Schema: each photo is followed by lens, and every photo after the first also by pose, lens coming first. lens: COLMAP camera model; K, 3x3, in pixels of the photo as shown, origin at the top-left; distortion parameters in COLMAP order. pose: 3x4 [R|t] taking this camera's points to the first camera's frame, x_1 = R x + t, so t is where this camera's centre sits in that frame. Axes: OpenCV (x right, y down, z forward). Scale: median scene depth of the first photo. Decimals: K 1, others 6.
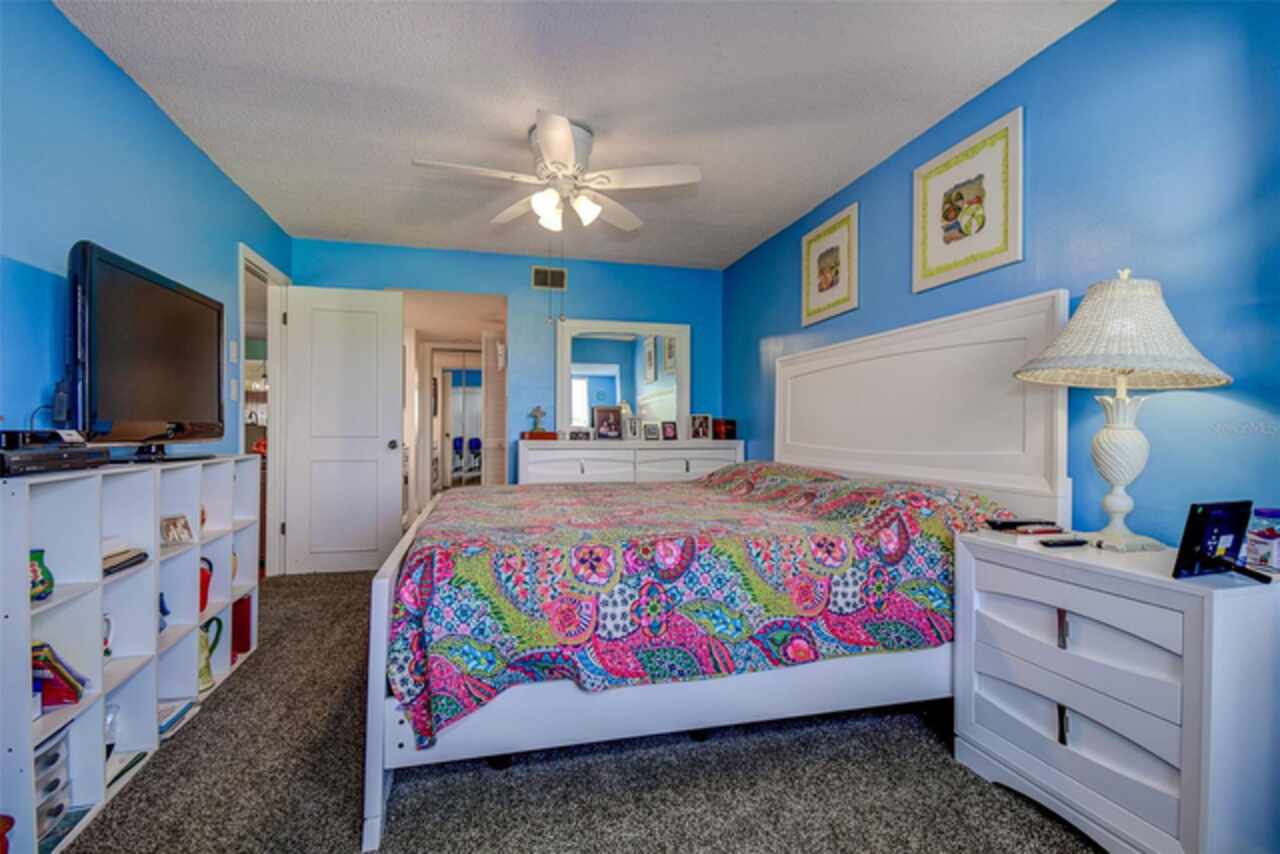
lens RADIAL K [[571.8, 0, 640.0], [0, 571.8, 427.0], [0, 0, 1]] dist [0.045733, -0.031686]
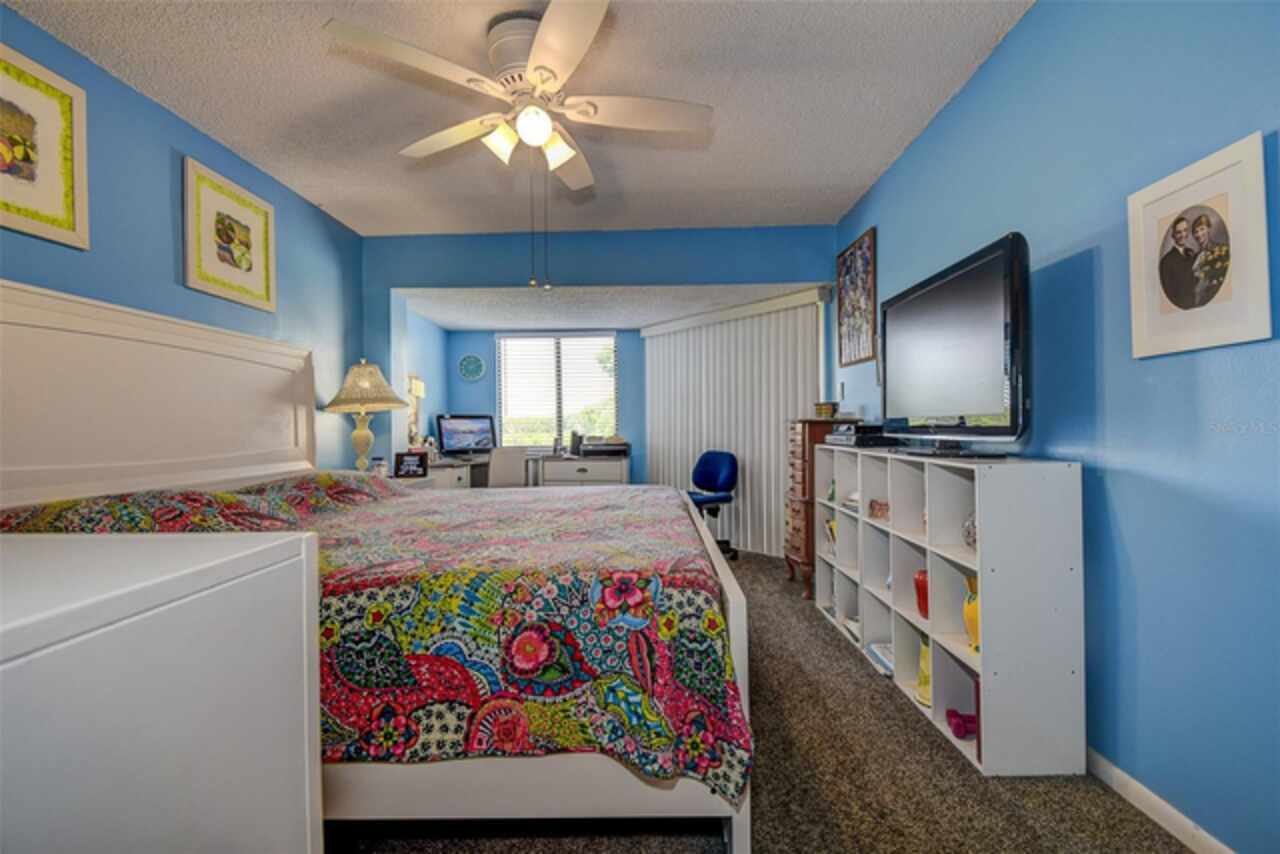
lens RADIAL K [[571.8, 0, 640.0], [0, 571.8, 427.0], [0, 0, 1]] dist [0.045733, -0.031686]
pose [[-0.960191, -0.011674, 0.279099, -0.537900], [-0.011826, 0.999929, 0.001137, -0.011382], [-0.279093, -0.002209, -0.960262, 1.811839]]
